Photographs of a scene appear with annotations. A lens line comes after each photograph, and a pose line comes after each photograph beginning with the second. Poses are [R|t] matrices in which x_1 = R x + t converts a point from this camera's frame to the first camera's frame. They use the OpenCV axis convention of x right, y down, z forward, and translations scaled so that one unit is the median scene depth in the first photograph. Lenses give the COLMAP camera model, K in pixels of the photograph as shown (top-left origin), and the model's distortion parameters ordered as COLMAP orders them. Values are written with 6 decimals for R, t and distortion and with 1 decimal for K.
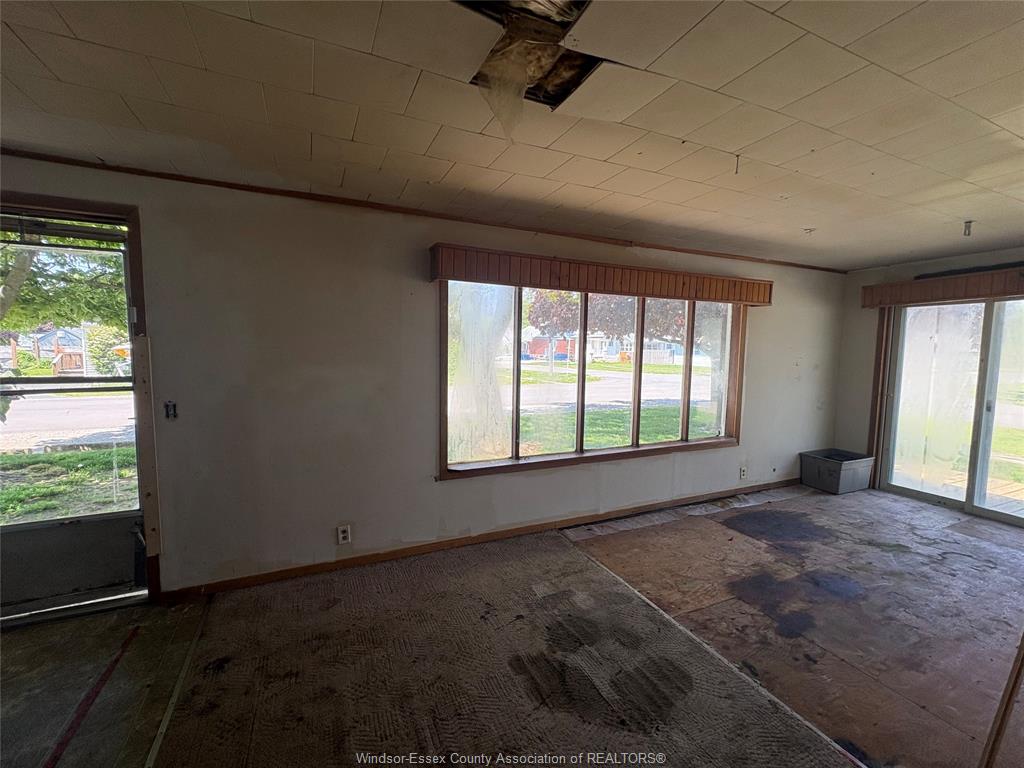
lens RADIAL K [[439.7, 0, 511.6], [0, 439.7, 382.4], [0, 0, 1]] dist [0.002310, -0.000736]
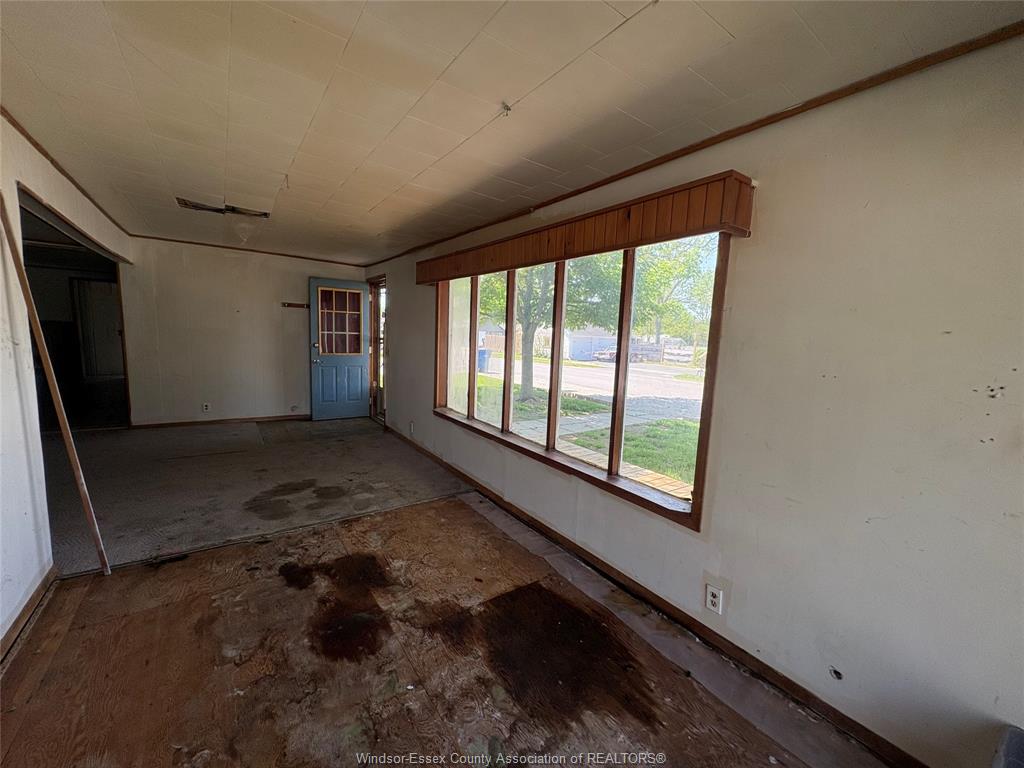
lens RADIAL K [[408.9, 0, 508.1], [0, 408.9, 385.1], [0, 0, 1]] dist [-0.001208, 0.000703]
pose [[0.169635, 0.113712, -0.978925, 1.374603], [-0.120640, 0.988246, 0.093889, -0.044785], [0.978095, 0.102171, 0.181359, 1.070530]]
